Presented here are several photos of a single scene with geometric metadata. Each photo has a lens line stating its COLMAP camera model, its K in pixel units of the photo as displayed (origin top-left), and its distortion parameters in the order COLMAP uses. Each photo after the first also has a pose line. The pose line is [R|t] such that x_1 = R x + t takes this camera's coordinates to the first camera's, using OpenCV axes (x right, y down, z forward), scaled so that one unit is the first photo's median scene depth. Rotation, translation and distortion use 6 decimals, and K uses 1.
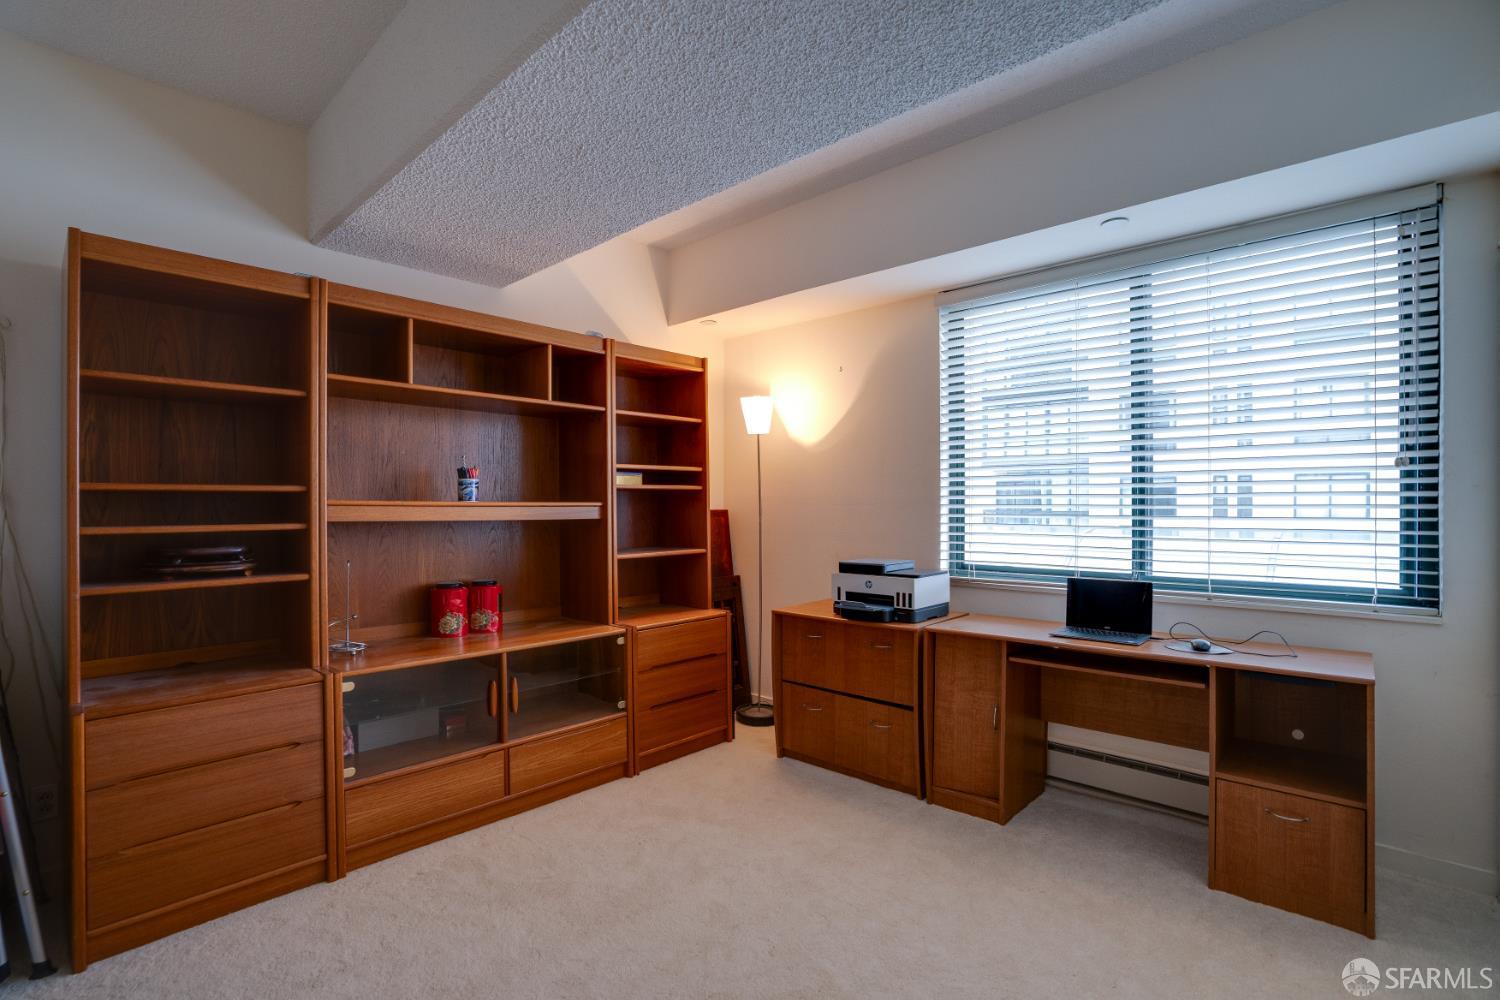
lens RADIAL K [[701.9, 0, 745.2], [0, 701.9, 503.8], [0, 0, 1]] dist [-0.040152, 0.019813]
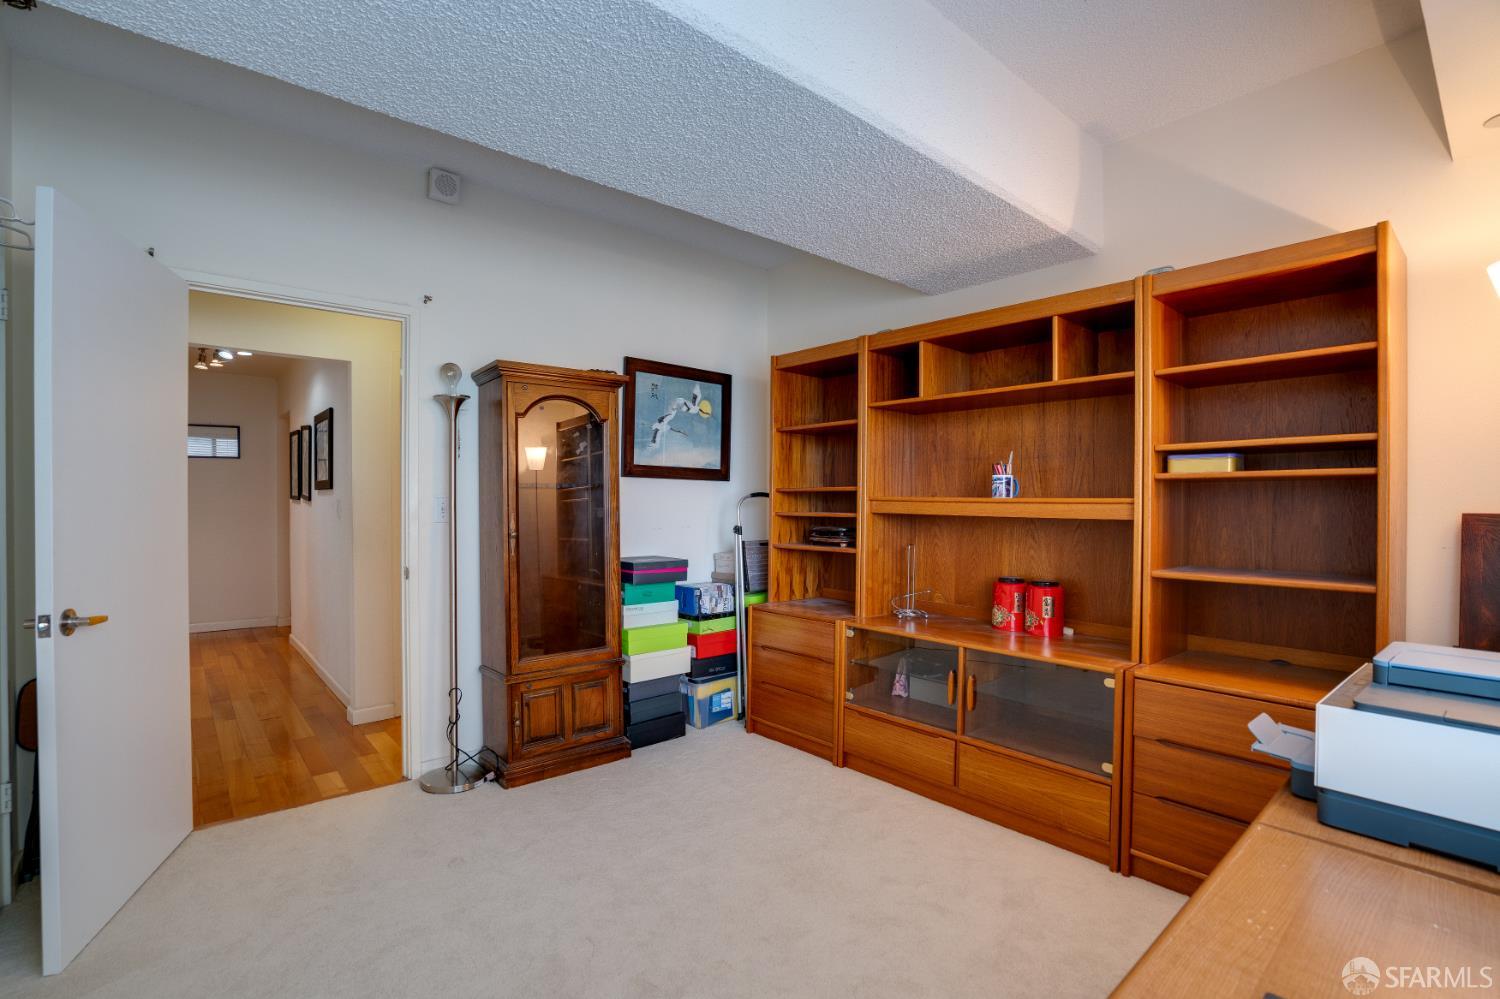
lens RADIAL K [[701.9, 0, 741.5], [0, 701.9, 506.2], [0, 0, 1]] dist [-0.040152, 0.019813]
pose [[-0.109202, 0.011487, -0.993953, 0.755254], [-0.002629, 0.999926, 0.011845, -0.001610], [0.994016, 0.003907, -0.109164, 0.864381]]
